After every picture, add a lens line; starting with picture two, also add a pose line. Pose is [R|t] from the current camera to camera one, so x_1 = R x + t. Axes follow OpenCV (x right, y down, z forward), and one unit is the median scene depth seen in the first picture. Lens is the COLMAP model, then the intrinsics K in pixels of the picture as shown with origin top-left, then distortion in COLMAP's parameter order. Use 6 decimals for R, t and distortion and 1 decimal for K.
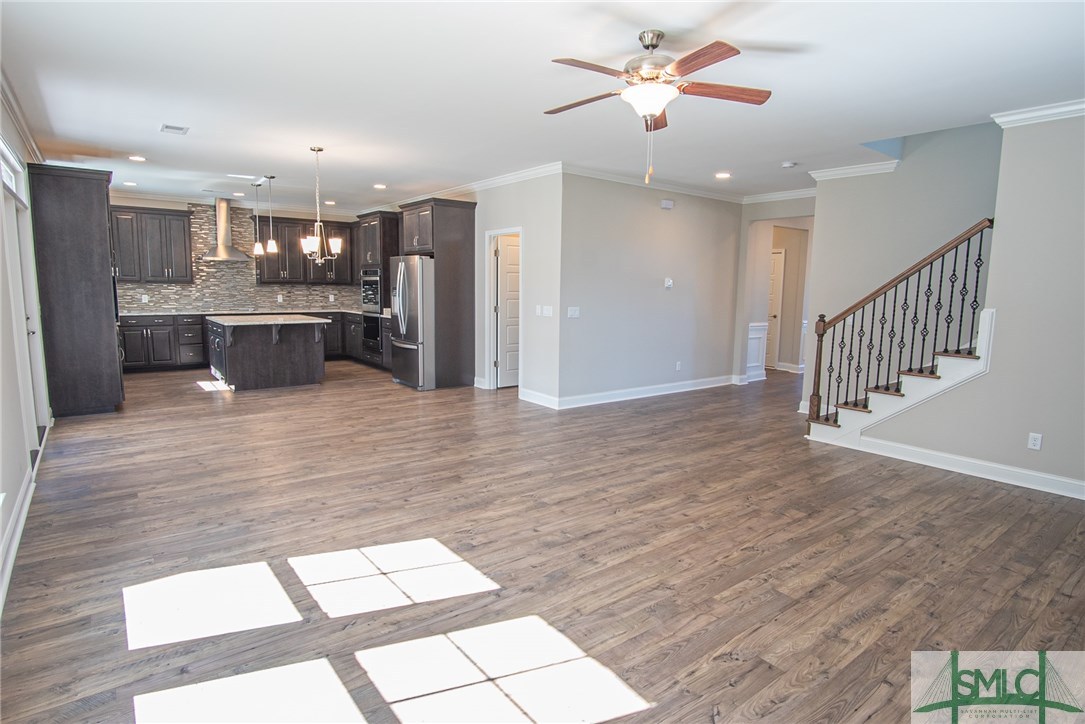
lens RADIAL K [[583.2, 0, 544.1], [0, 583.2, 360.2], [0, 0, 1]] dist [-0.027094, 0.004112]
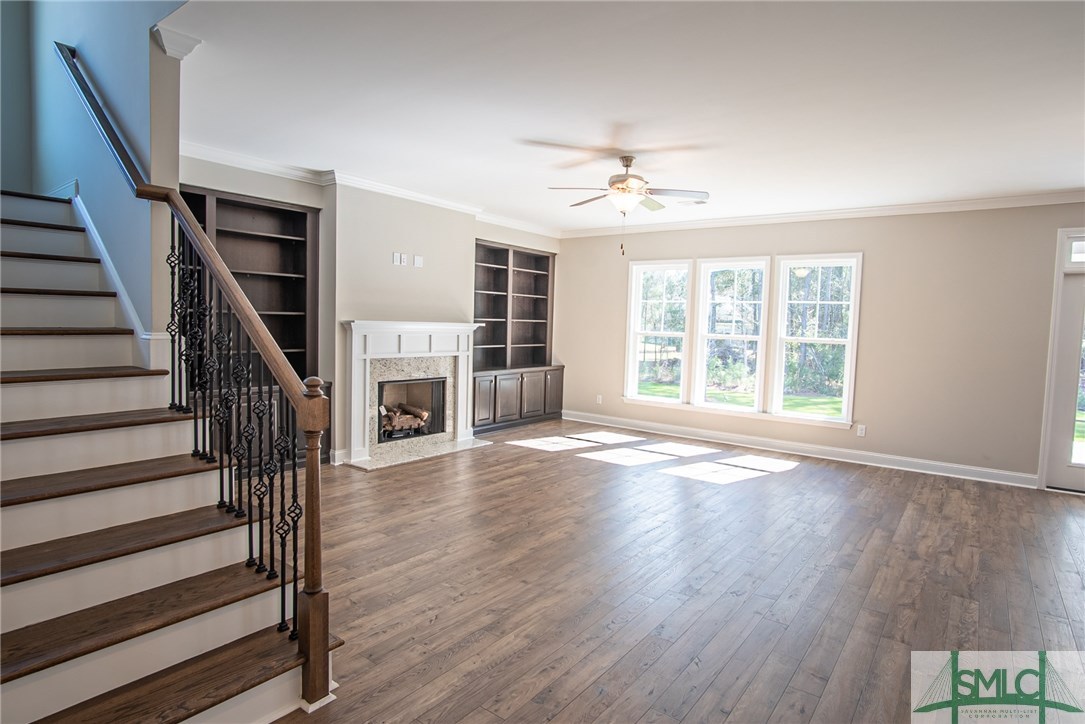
lens RADIAL K [[583.2, 0, 549.0], [0, 583.2, 358.8], [0, 0, 1]] dist [-0.027094, 0.004112]
pose [[-0.962025, -0.031325, -0.271158, 0.484827], [-0.082079, 0.980616, 0.177919, -0.187872], [0.260328, 0.193419, -0.945948, 1.545365]]
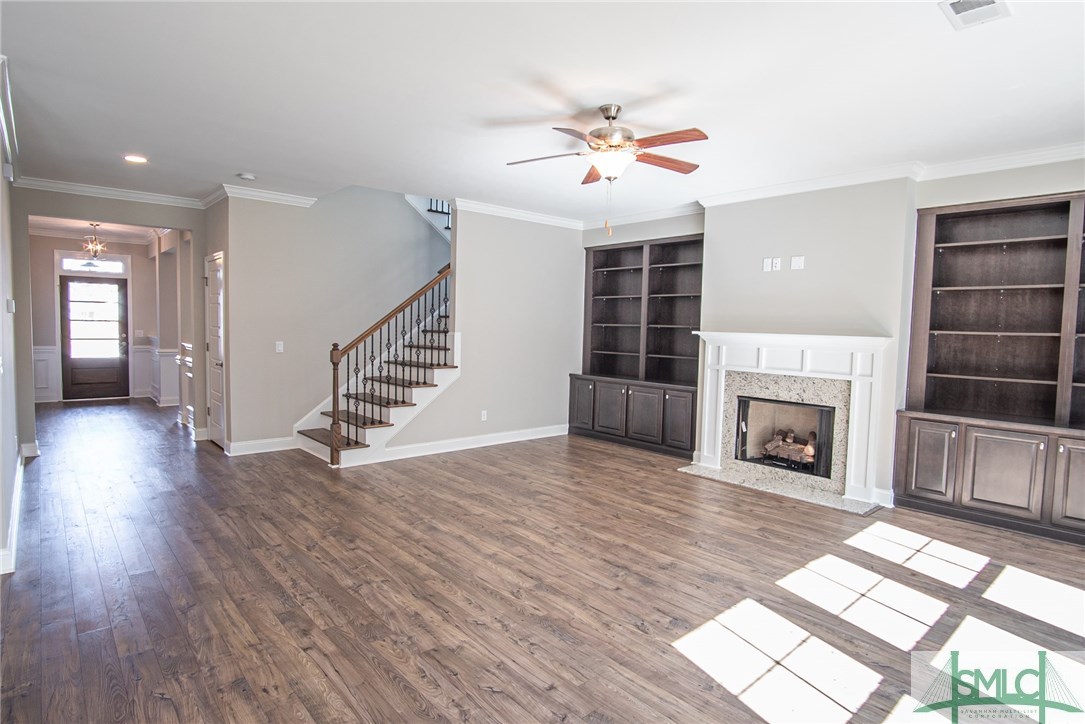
lens RADIAL K [[583.2, 0, 546.9], [0, 583.2, 360.7], [0, 0, 1]] dist [-0.027094, 0.004112]
pose [[-0.068090, -0.082129, 0.994293, -0.619282], [0.104013, 0.990591, 0.088946, -0.111975], [-0.992242, 0.109476, -0.058907, 0.775931]]
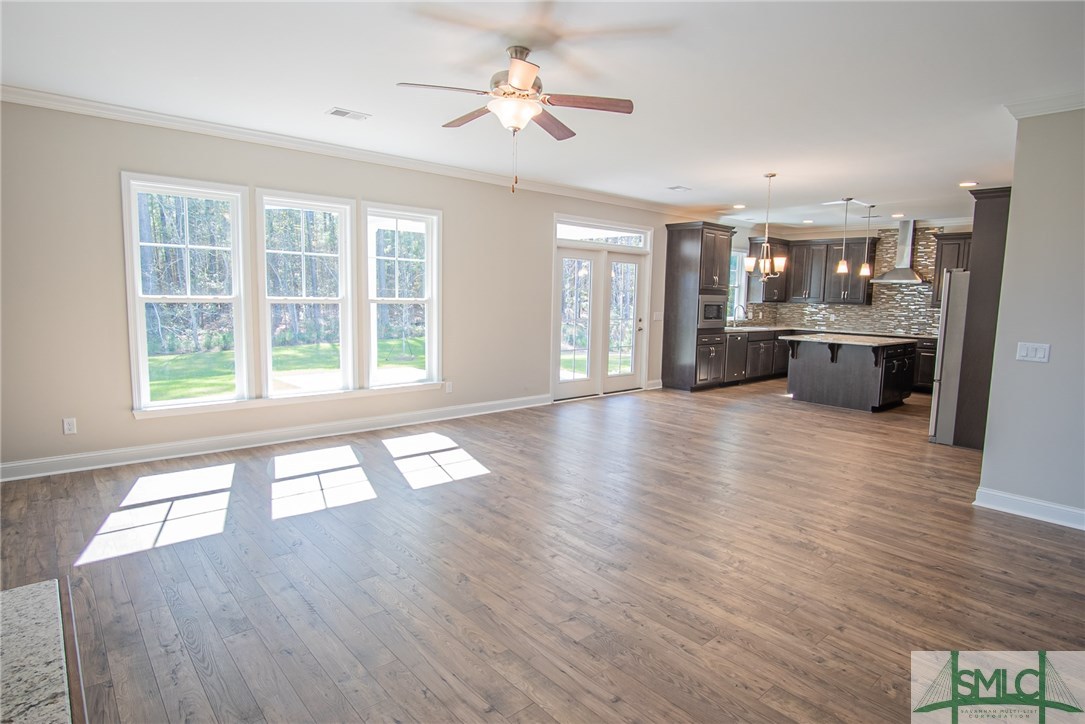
lens RADIAL K [[583.2, 0, 544.5], [0, 583.2, 359.8], [0, 0, 1]] dist [-0.027094, 0.004112]
pose [[0.062989, 0.096123, -0.993374, 0.795183], [-0.148657, 0.985151, 0.085901, -0.069041], [0.986881, 0.142261, 0.076343, 0.650318]]
